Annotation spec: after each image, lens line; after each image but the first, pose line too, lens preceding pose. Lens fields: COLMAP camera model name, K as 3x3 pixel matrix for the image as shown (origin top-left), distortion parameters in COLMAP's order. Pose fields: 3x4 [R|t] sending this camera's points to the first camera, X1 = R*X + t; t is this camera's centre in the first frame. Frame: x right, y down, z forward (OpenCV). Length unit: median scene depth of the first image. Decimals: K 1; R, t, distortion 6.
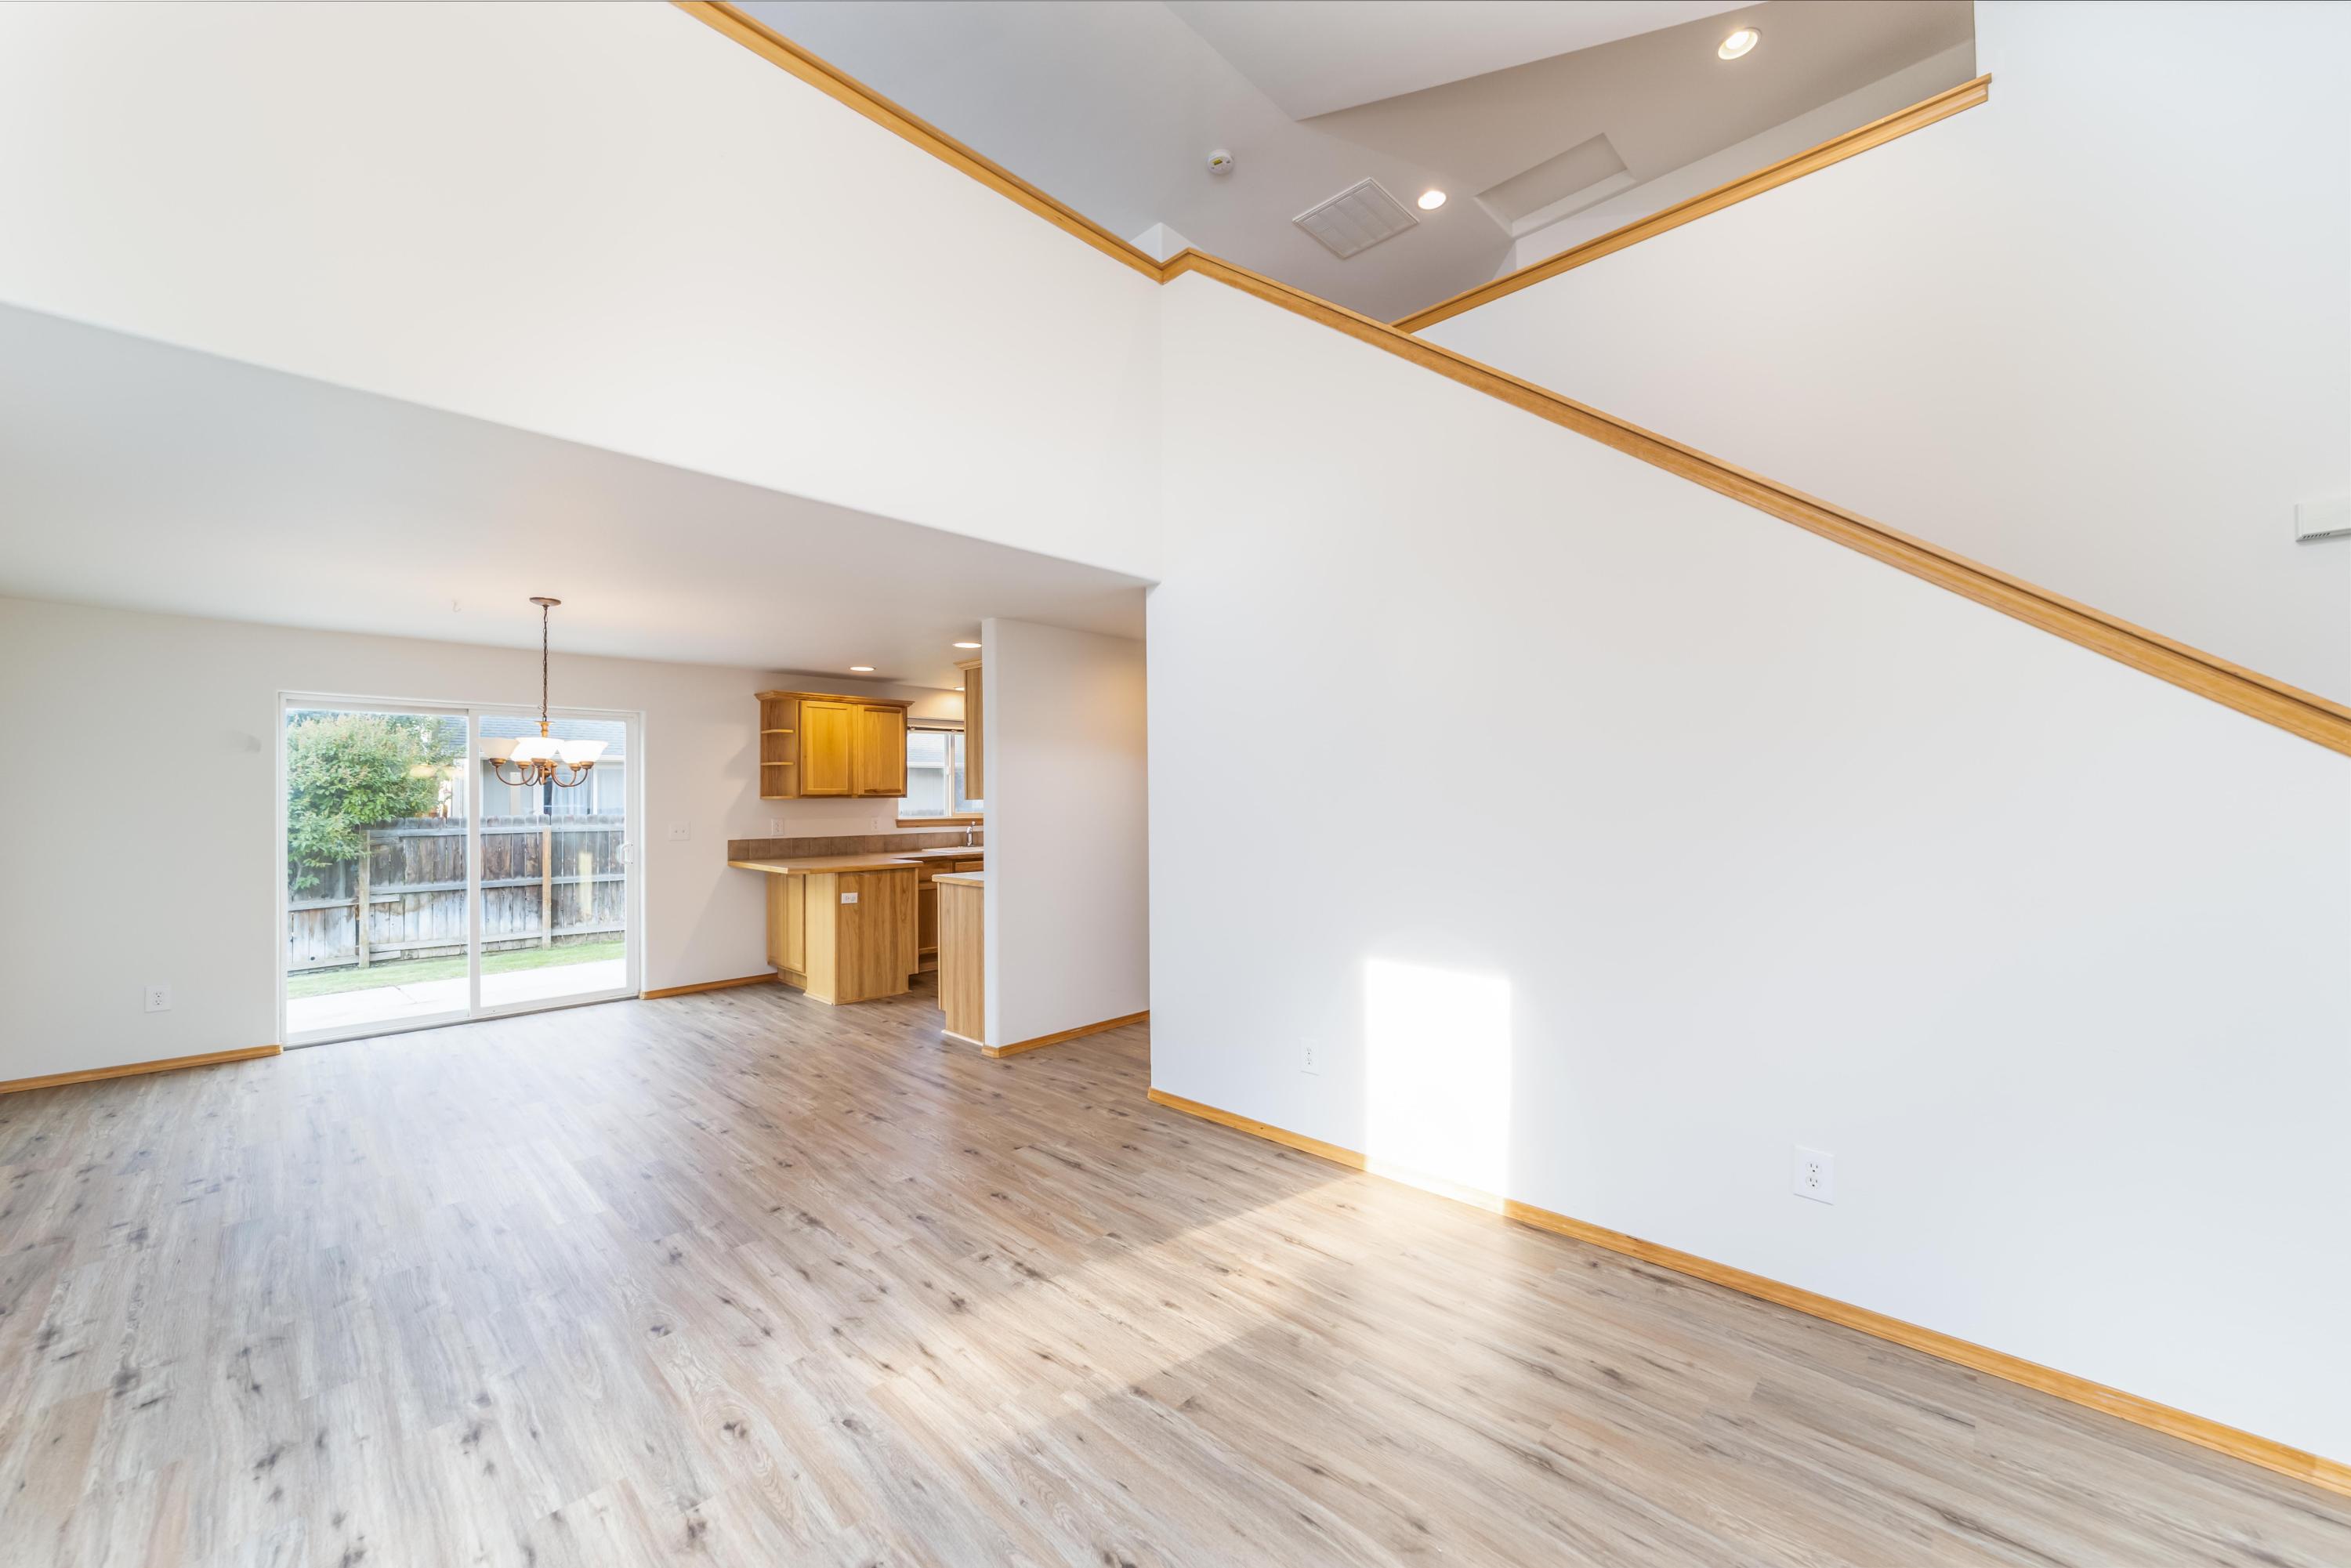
lens RADIAL K [[890.4, 0, 1180.3], [0, 890.4, 787.3], [0, 0, 1]] dist [-0.011421, 0.005887]
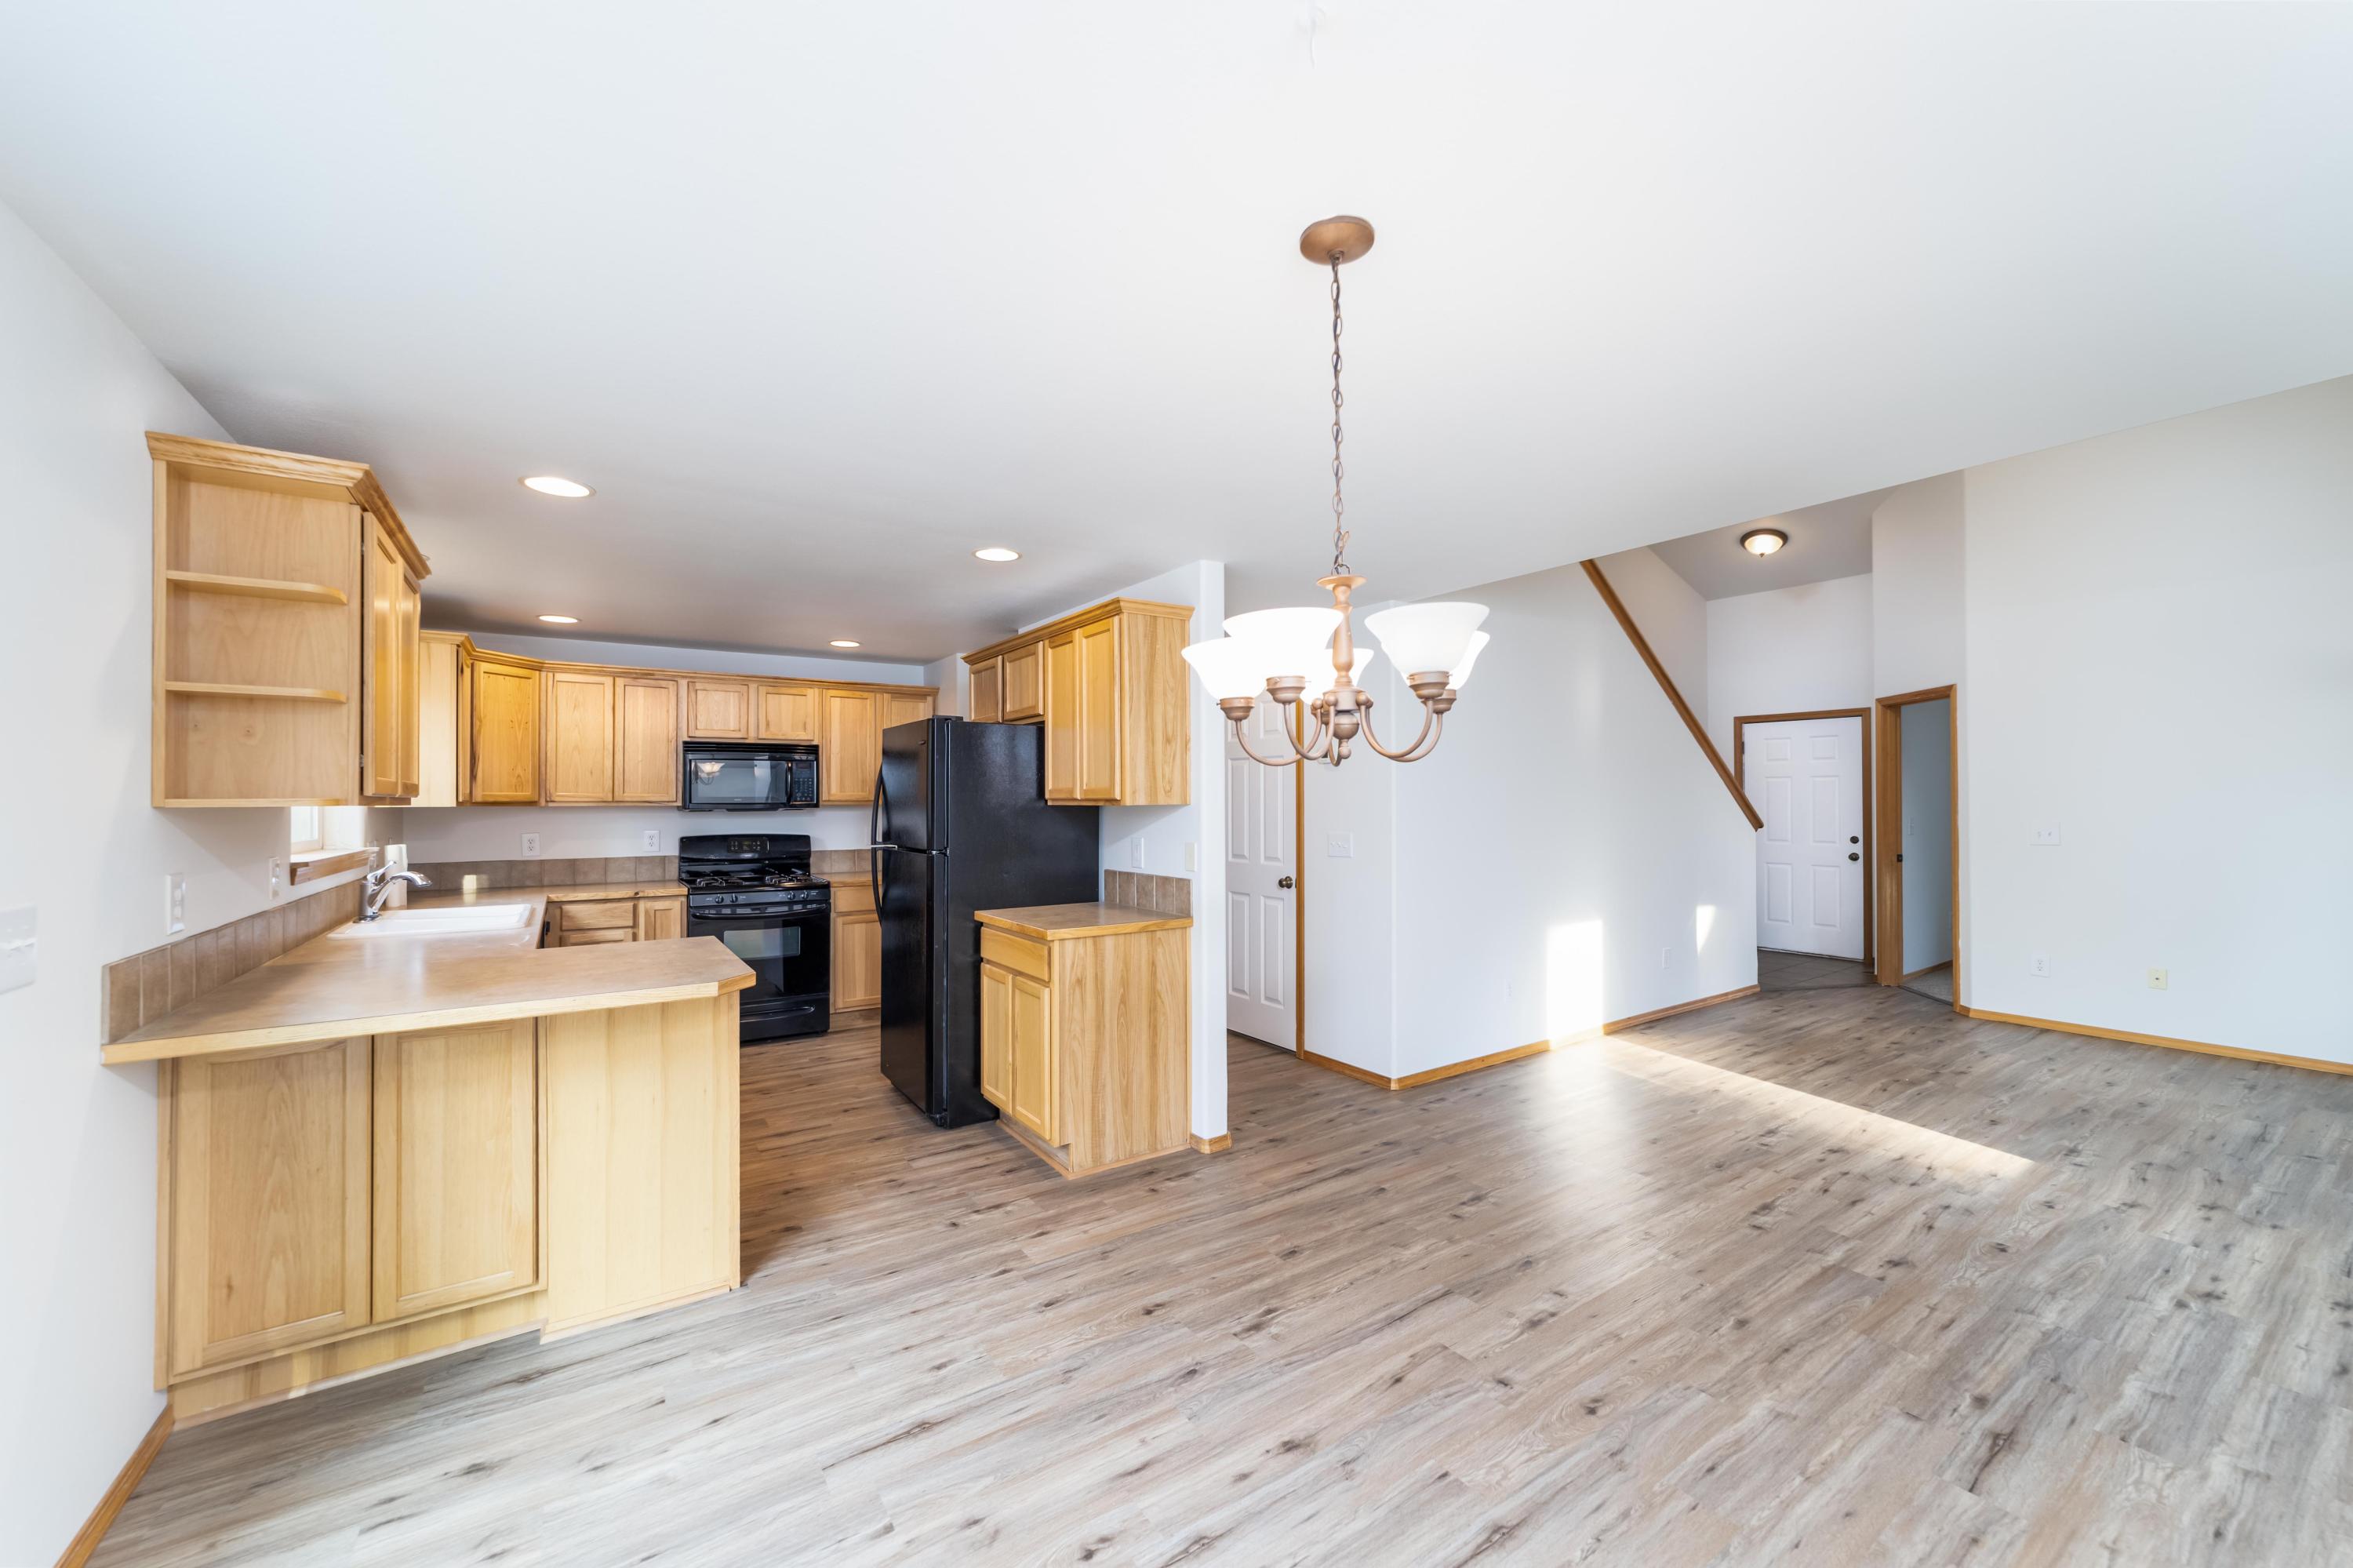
lens RADIAL K [[891.2, 0, 1181.3], [0, 891.2, 787.3], [0, 0, 1]] dist [-0.011421, 0.005887]
pose [[0.211277, 0.021904, 0.977181, -1.594966], [-0.006342, 0.999759, -0.021039, 0.025275], [-0.977406, -0.001752, 0.211365, 1.462096]]
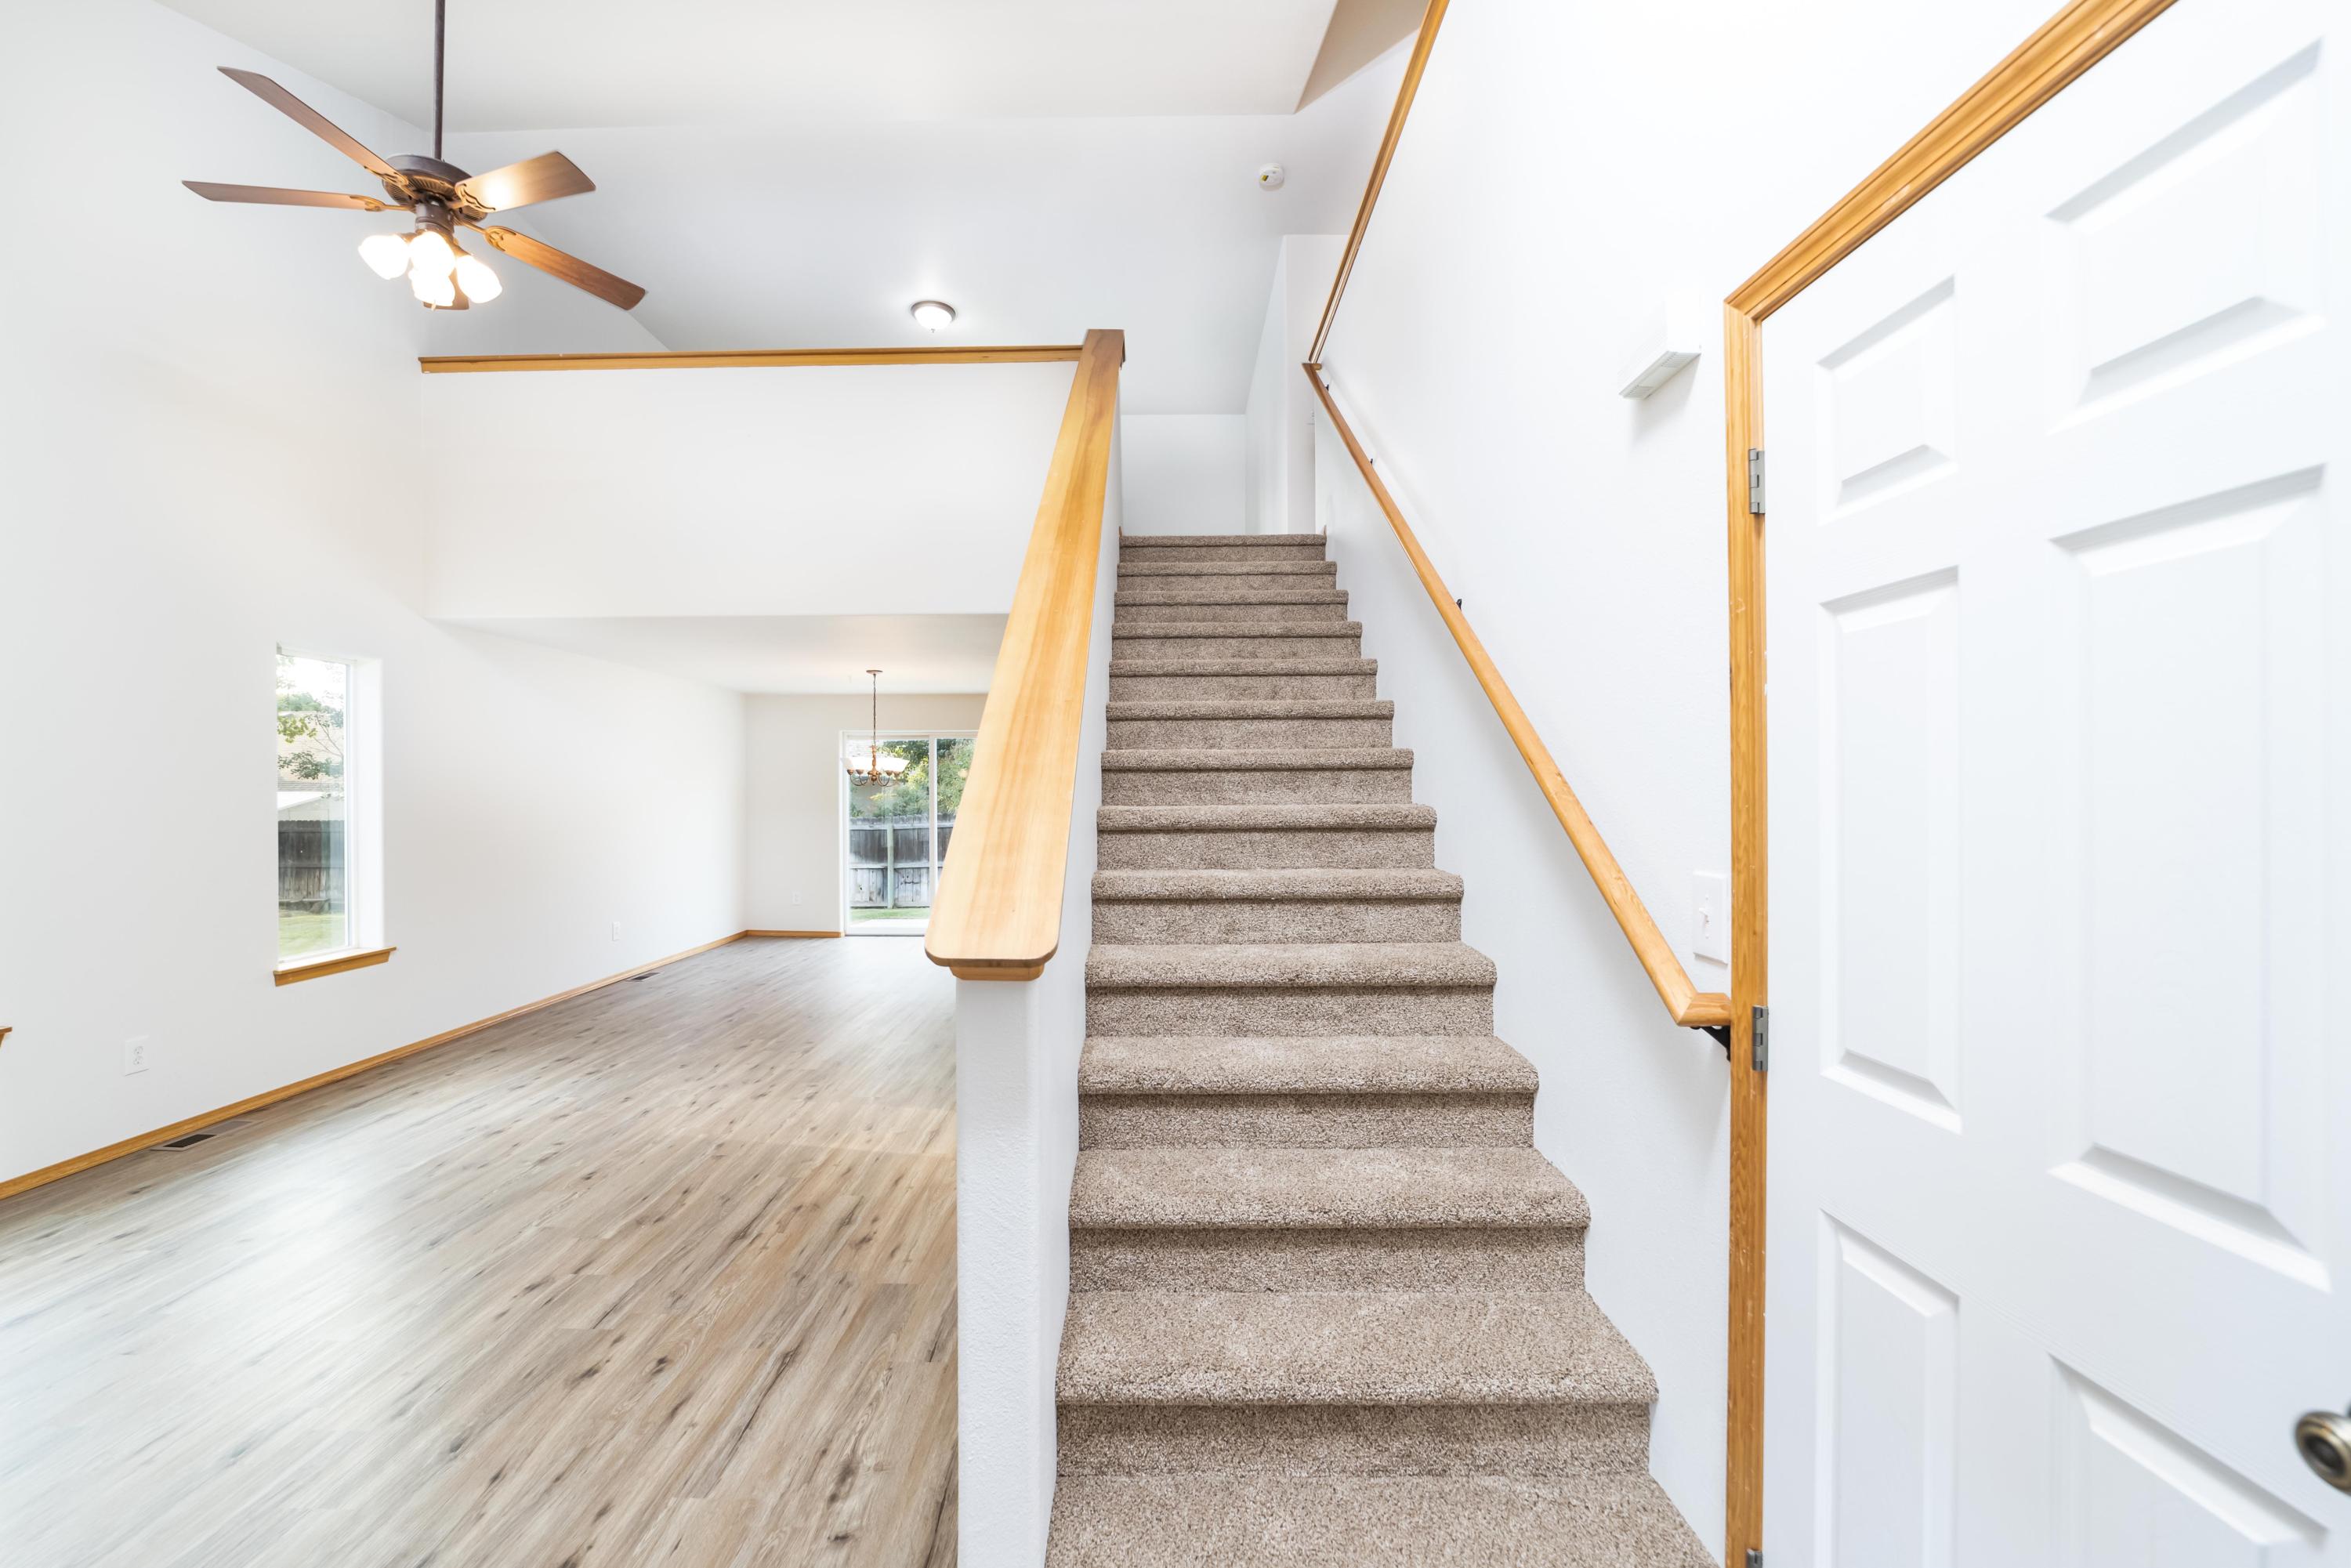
lens RADIAL K [[958.9, 0, 1139.9], [0, 958.9, 788.7], [0, 0, 1]] dist [0.000223, 0.000031]
pose [[0.676034, 0.006625, -0.736840, 1.349331], [0.001302, 0.999947, 0.010185, -0.022525], [0.736869, -0.007845, 0.675990, 0.248355]]
